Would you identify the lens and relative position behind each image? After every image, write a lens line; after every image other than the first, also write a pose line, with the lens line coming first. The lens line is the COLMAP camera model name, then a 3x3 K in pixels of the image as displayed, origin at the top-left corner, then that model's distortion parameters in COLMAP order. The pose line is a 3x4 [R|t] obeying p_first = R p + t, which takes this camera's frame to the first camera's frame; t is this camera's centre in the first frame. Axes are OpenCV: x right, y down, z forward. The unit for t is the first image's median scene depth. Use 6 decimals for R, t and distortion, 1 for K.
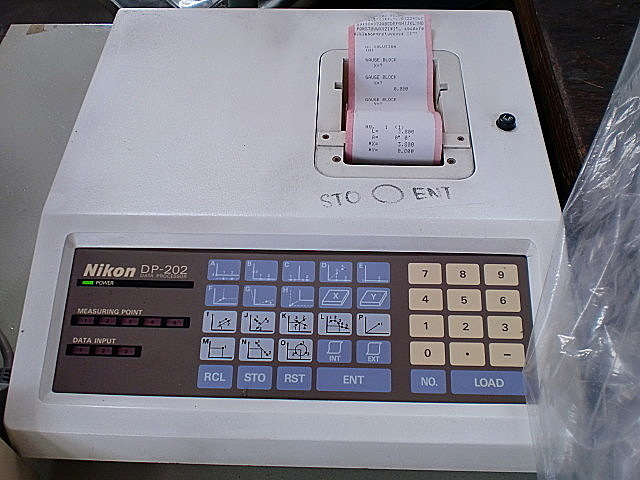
lens RADIAL K [[659.0, 0, 326.6], [0, 659.0, 234.2], [0, 0, 1]] dist [0.037088, -0.190443]
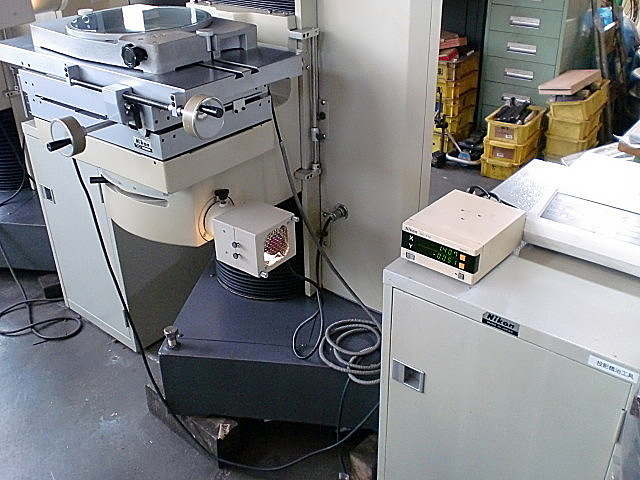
lens RADIAL K [[659.0, 0, 326.6], [0, 659.0, 234.2], [0, 0, 1]] dist [0.037088, -0.190443]
pose [[0.794241, 0.287871, -0.535082, 0.588581], [-0.478352, 0.839253, -0.258522, 1.727929], [0.374648, 0.461286, 0.804272, -2.193842]]
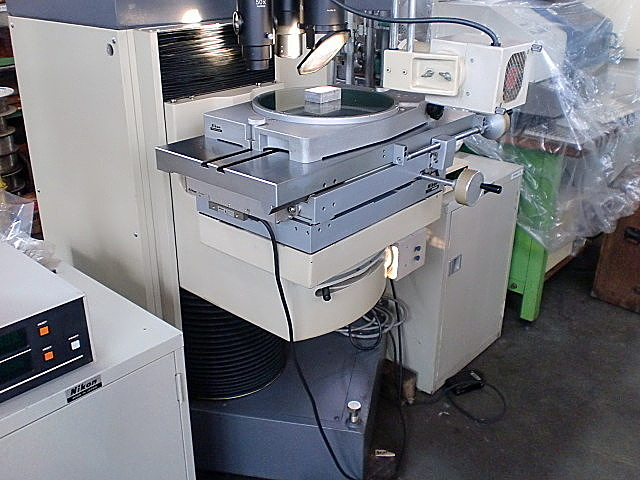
lens RADIAL K [[659.0, 0, 326.6], [0, 659.0, 234.2], [0, 0, 1]] dist [0.037088, -0.190443]
pose [[0.630388, -0.301617, 0.715289, -5.250437], [0.608616, 0.764001, -0.214218, 1.580179], [-0.481870, 0.570376, 0.665186, -2.131233]]
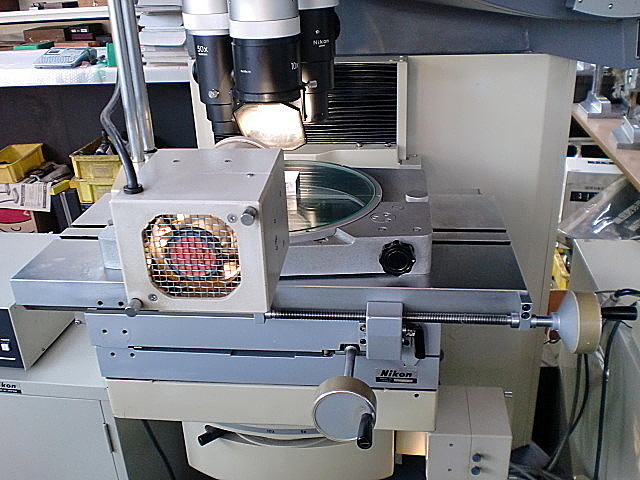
lens RADIAL K [[659.0, 0, 326.6], [0, 659.0, 234.2], [0, 0, 1]] dist [0.037088, -0.190443]
pose [[0.995434, 0.009346, -0.094996, -2.100323], [-0.052780, 0.883115, -0.466178, 1.564761], [0.079535, 0.469063, 0.879576, -2.292595]]
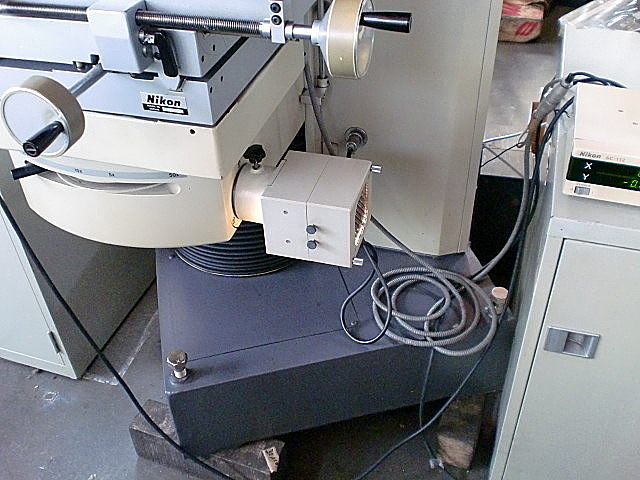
lens RADIAL K [[659.0, 0, 326.6], [0, 659.0, 234.2], [0, 0, 1]] dist [0.037088, -0.190443]
pose [[0.963305, 0.152214, -0.221077, -1.160178], [-0.199844, 0.956580, -0.212170, 1.586309], [0.179183, 0.248565, 0.951897, -1.666646]]
